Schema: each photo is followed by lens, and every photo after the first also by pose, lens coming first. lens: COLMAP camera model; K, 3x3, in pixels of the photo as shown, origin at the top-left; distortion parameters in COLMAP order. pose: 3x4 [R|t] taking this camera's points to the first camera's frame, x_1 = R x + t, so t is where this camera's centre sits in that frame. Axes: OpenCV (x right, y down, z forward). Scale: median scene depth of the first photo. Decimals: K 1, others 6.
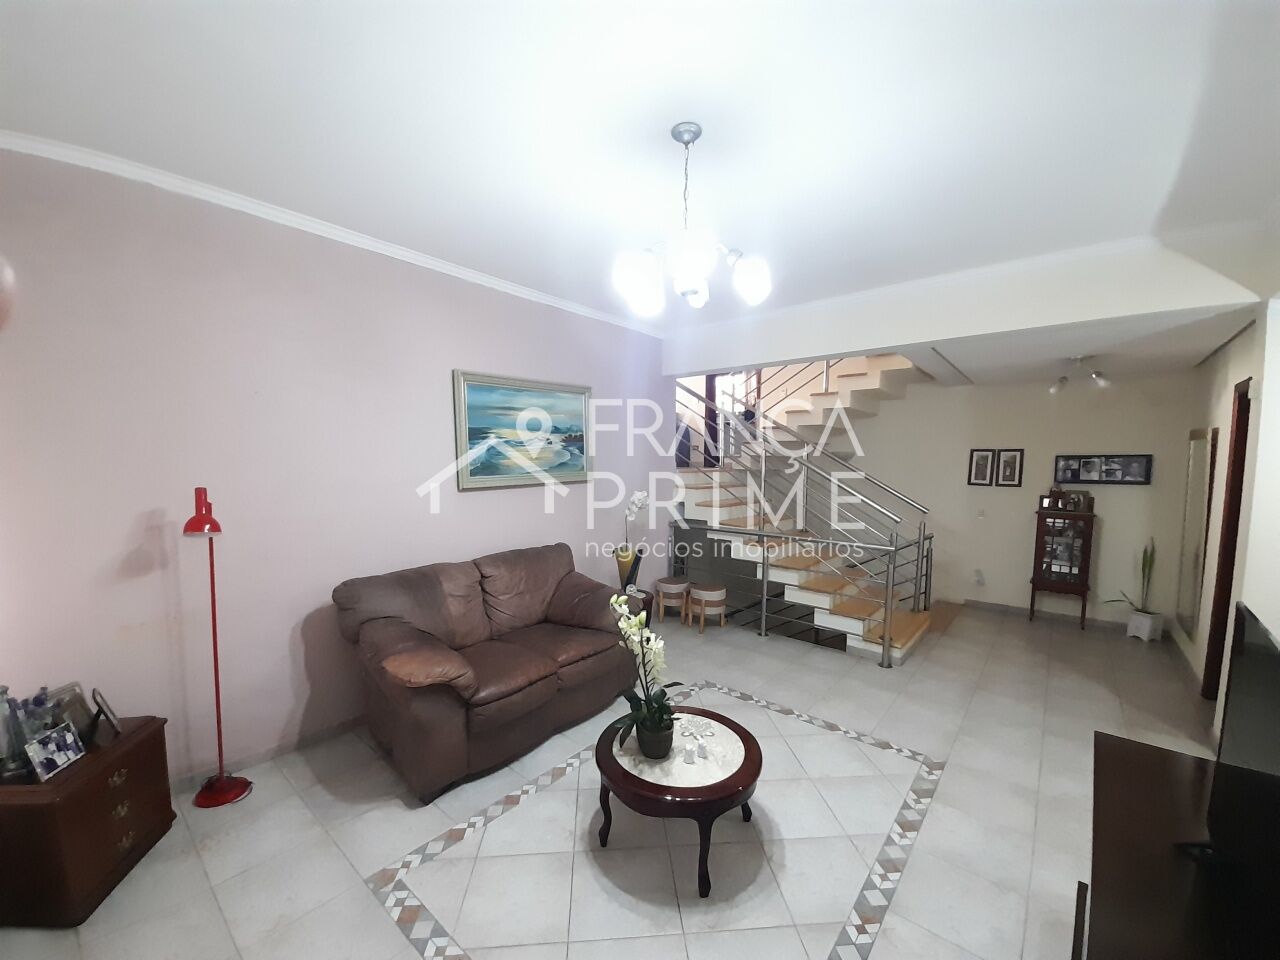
lens RADIAL K [[498.3, 0, 638.6], [0, 498.3, 505.8], [0, 0, 1]] dist [0.013174, -0.012592]
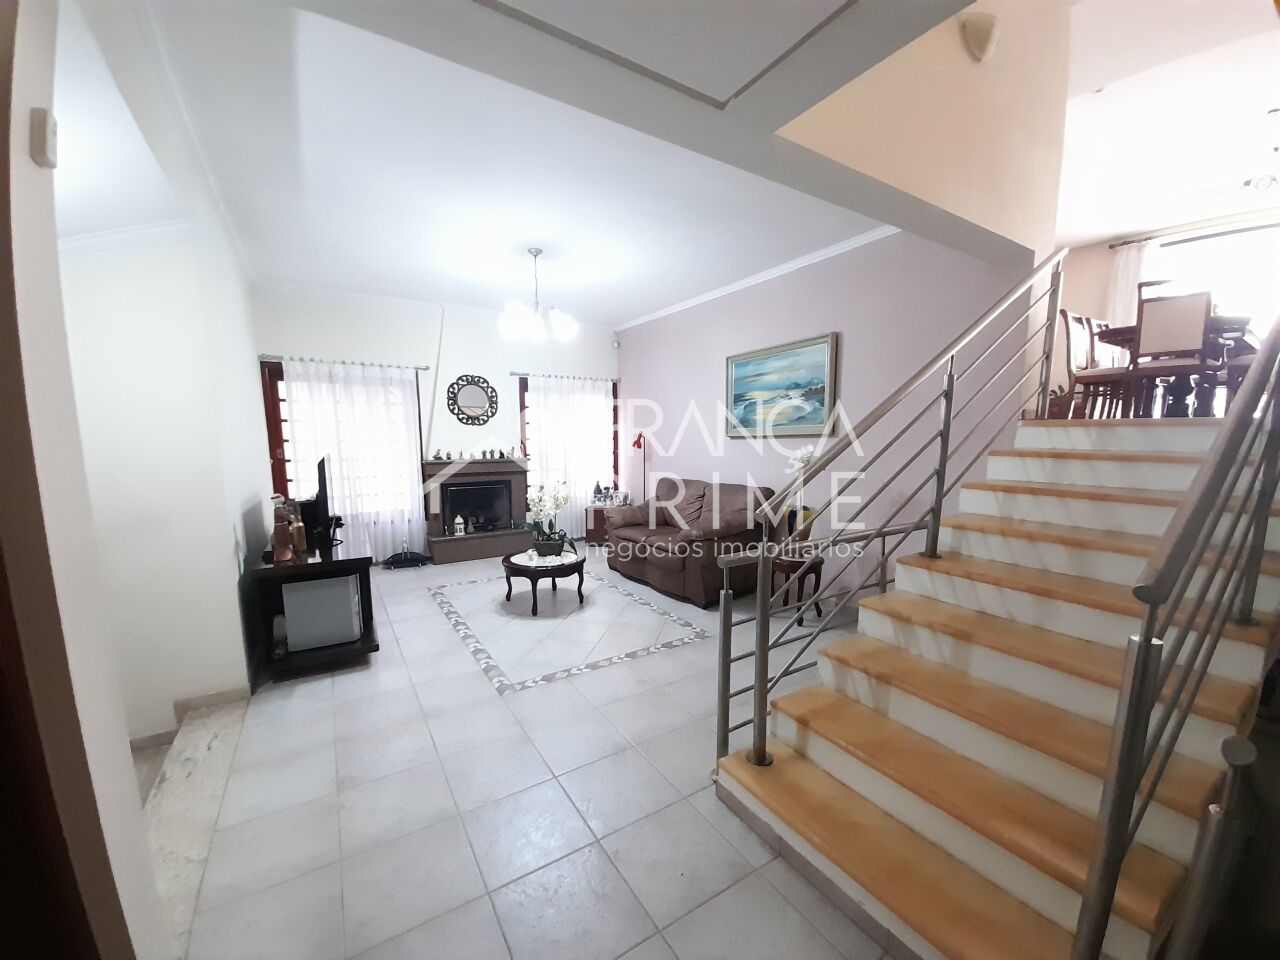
lens RADIAL K [[498.3, 0, 638.6], [0, 498.3, 505.8], [0, 0, 1]] dist [0.013174, -0.012592]
pose [[-0.301471, 0.127976, -0.944848, 1.237576], [-0.088673, 0.982894, 0.161422, -0.053586], [0.949343, 0.132446, -0.284966, 1.288971]]
